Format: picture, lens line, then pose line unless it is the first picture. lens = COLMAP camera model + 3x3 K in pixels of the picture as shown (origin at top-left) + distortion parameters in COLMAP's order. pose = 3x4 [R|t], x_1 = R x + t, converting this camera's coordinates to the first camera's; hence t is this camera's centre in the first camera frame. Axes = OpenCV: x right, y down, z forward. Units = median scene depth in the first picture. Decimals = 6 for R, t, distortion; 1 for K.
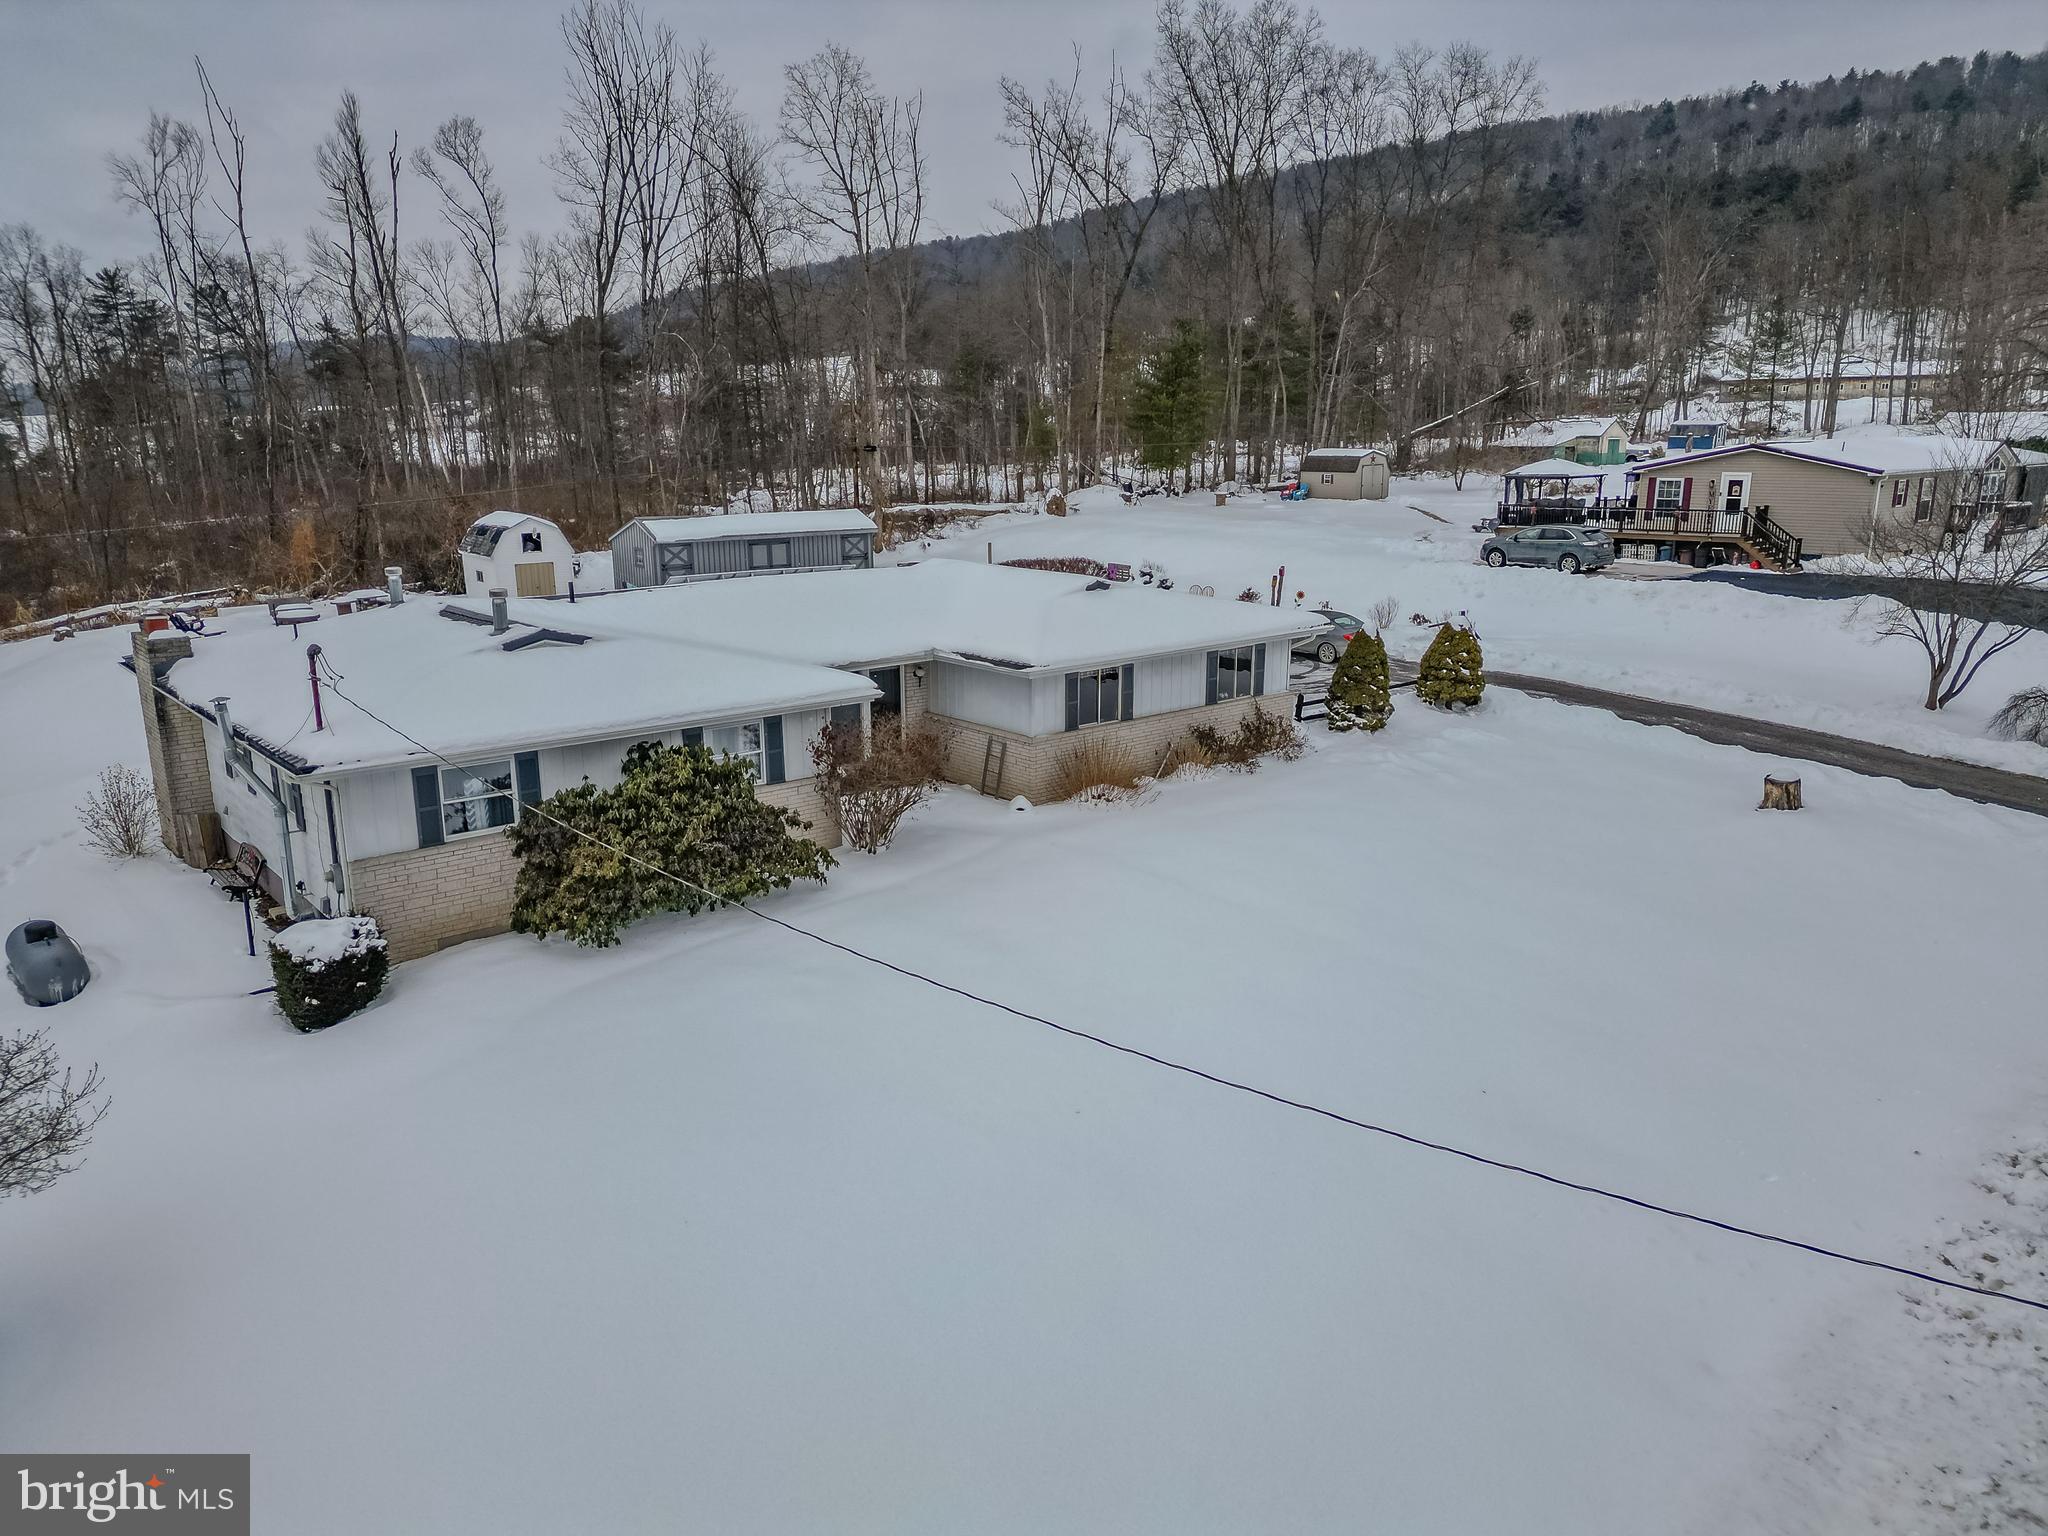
lens RADIAL K [[1412.0, 0, 1025.6], [0, 1412.0, 773.5], [0, 0, 1]] dist [0.071640, -0.050378]
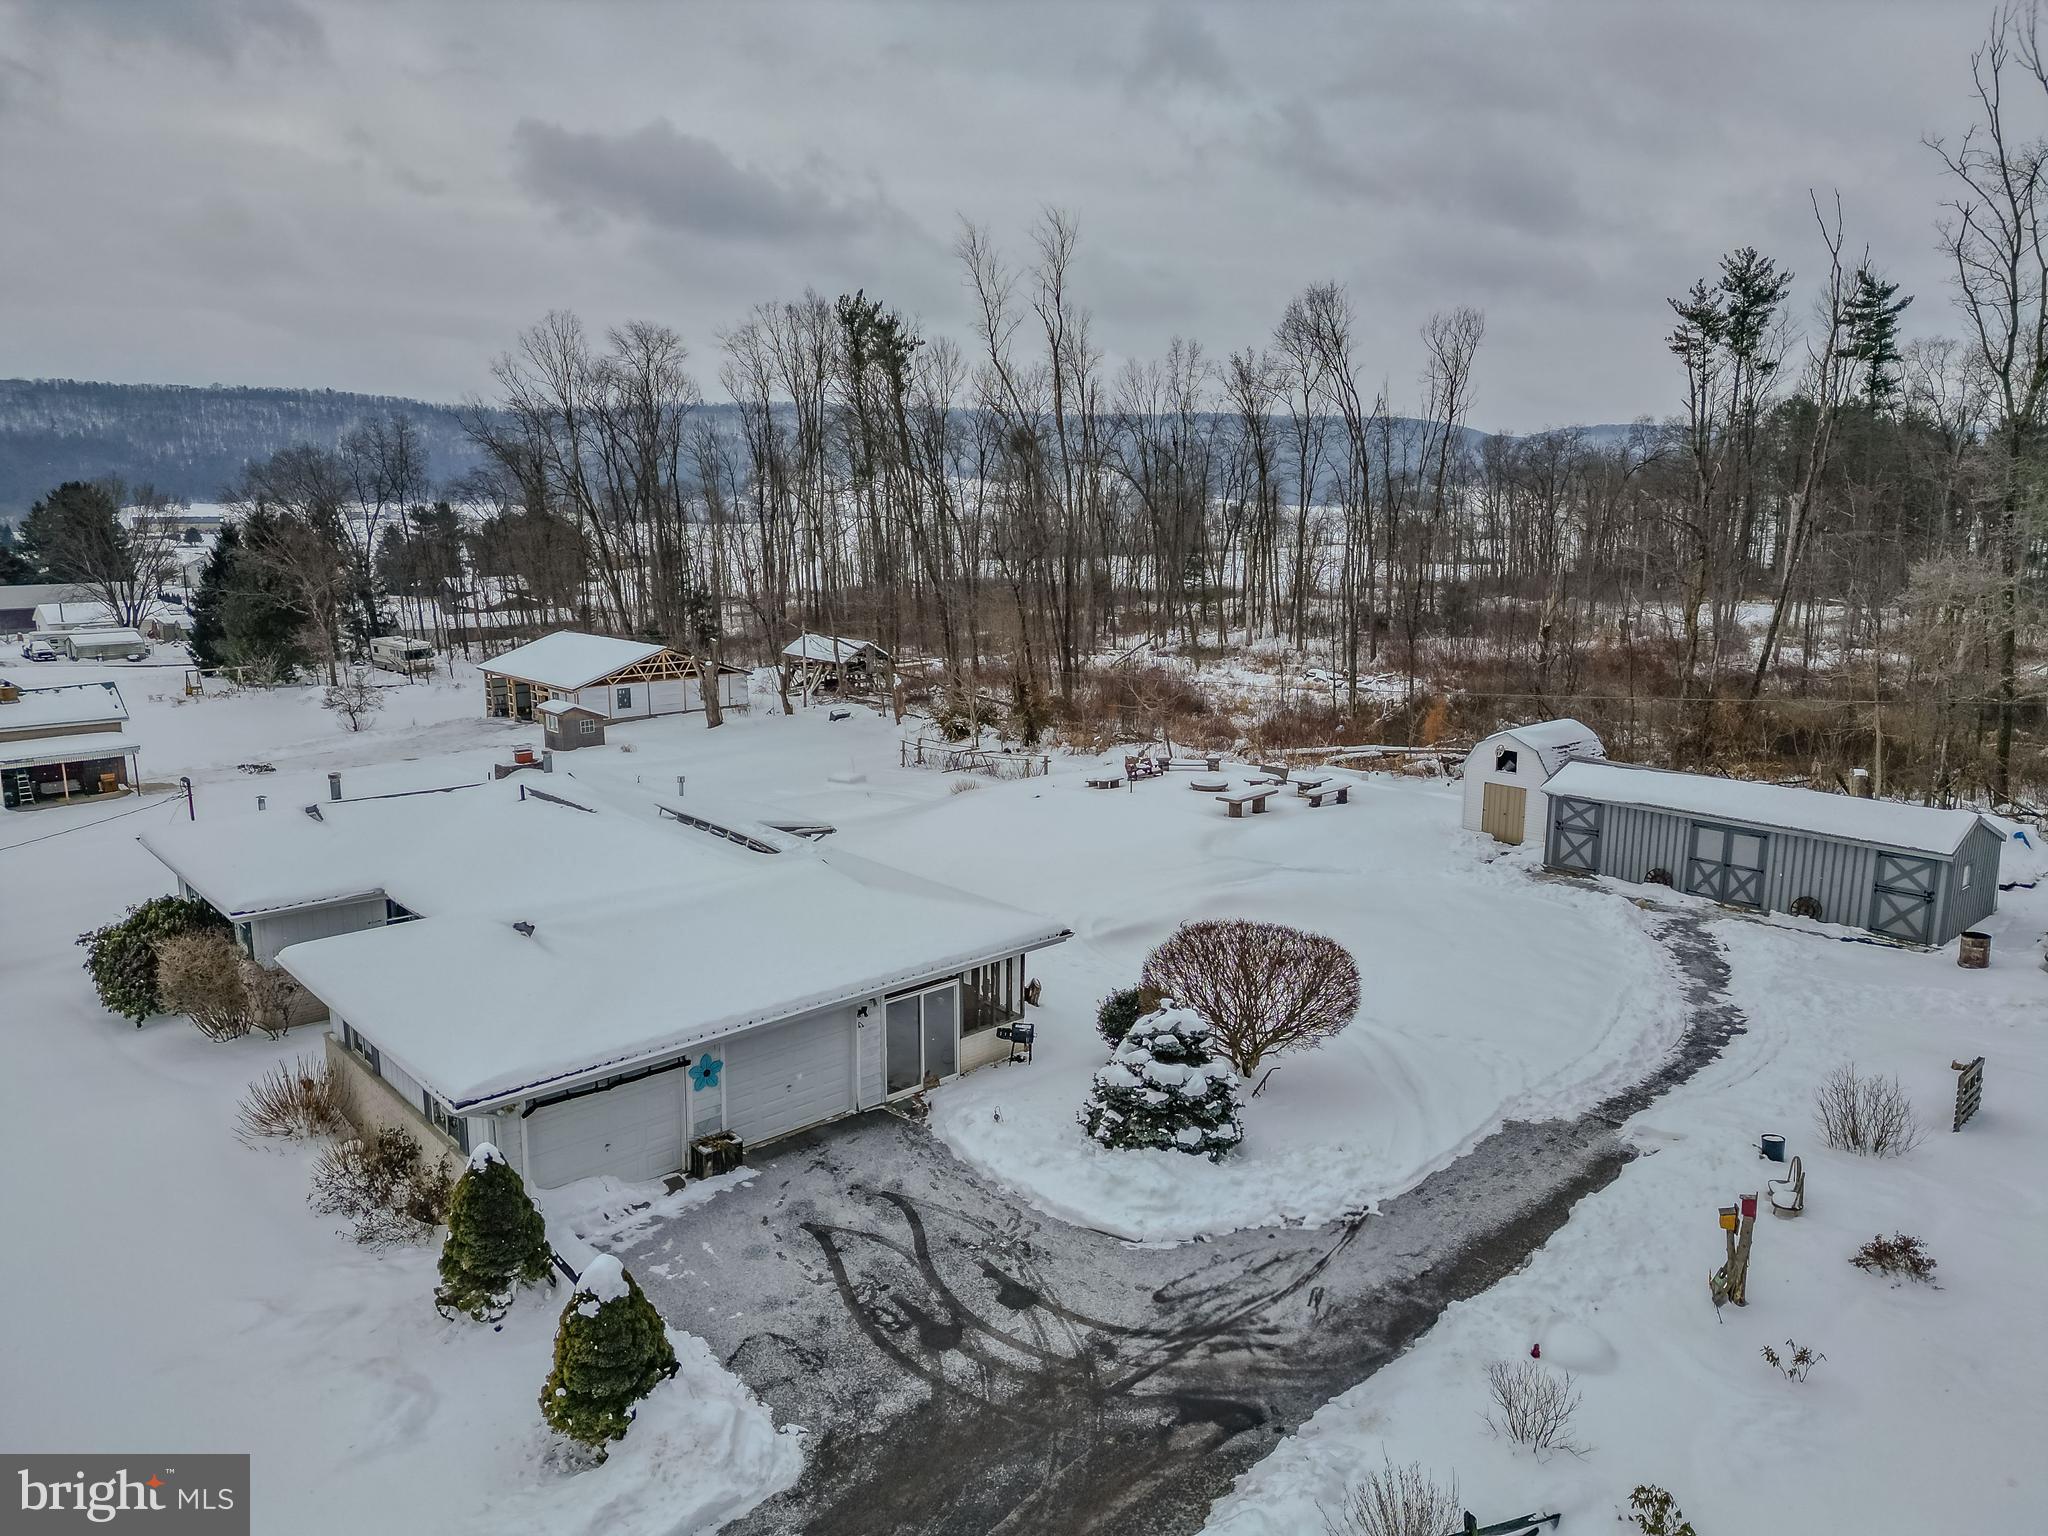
lens RADIAL K [[1412.0, 0, 1031.3], [0, 1412.0, 766.4], [0, 0, 1]] dist [0.071640, -0.050378]
pose [[0.016325, 0.194556, -0.980756, 0.868234], [-0.237791, 0.953499, 0.185191, -0.456679], [0.971179, 0.230192, 0.061829, 1.248469]]
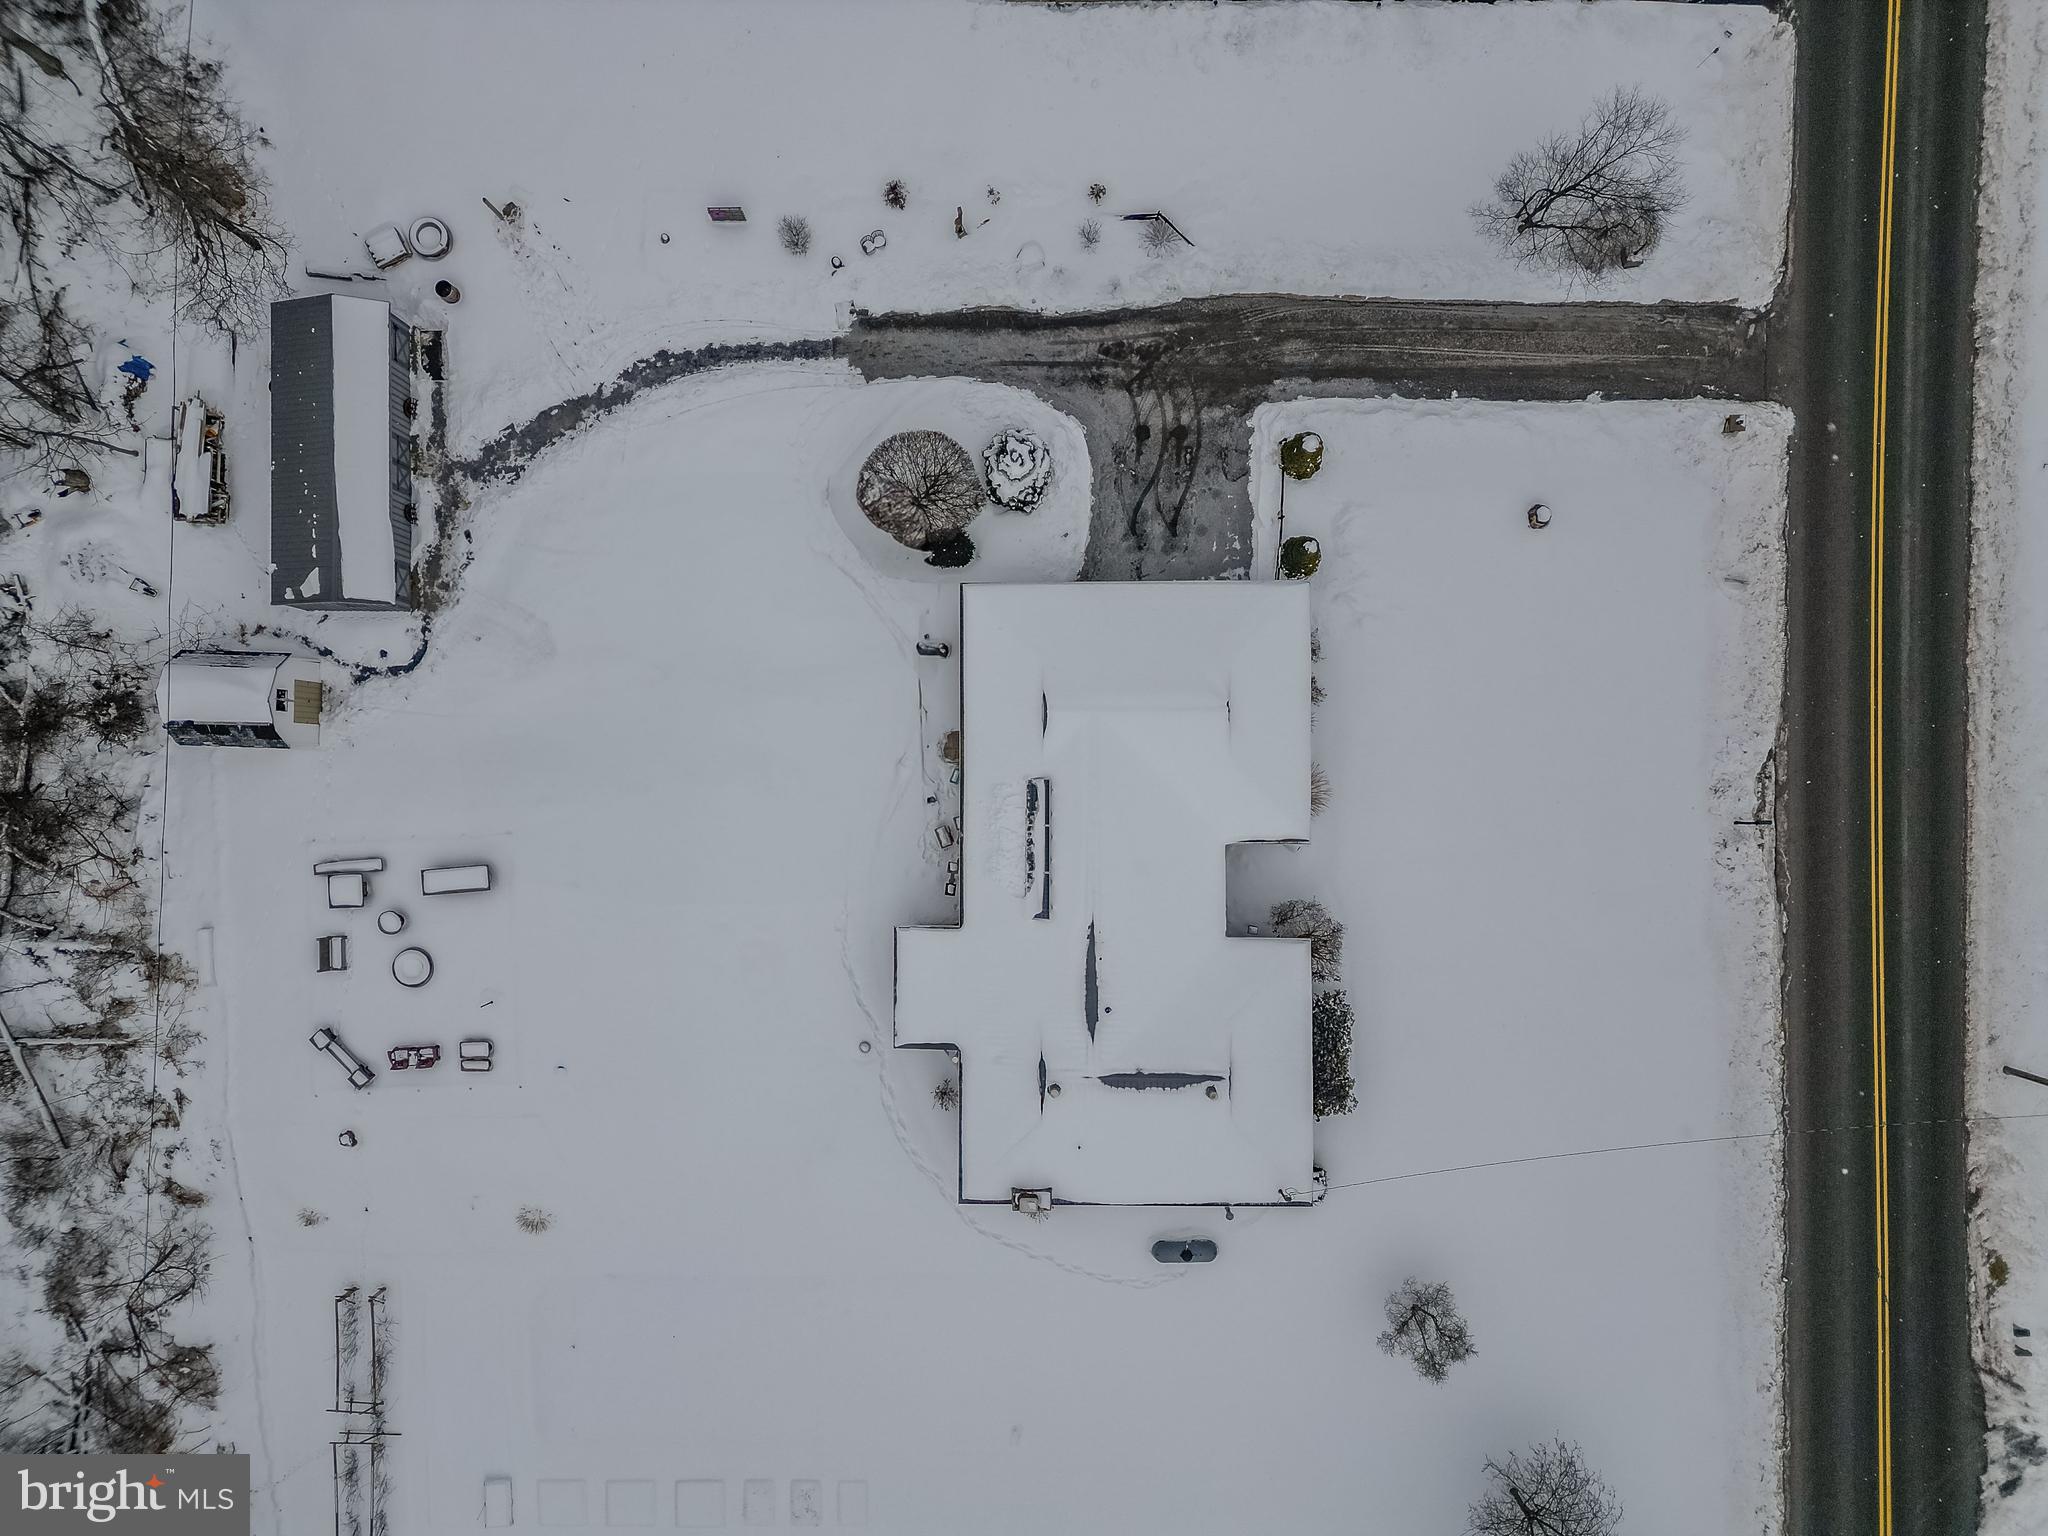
lens RADIAL K [[1412.0, 0, 1024.3], [0, 1412.0, 768.6], [0, 0, 1]] dist [0.071640, -0.050378]
pose [[0.649578, -0.760292, 0.002244, -0.147933], [0.180731, 0.157278, 0.970876, -1.715235], [-0.738502, -0.630254, 0.239573, 0.781651]]
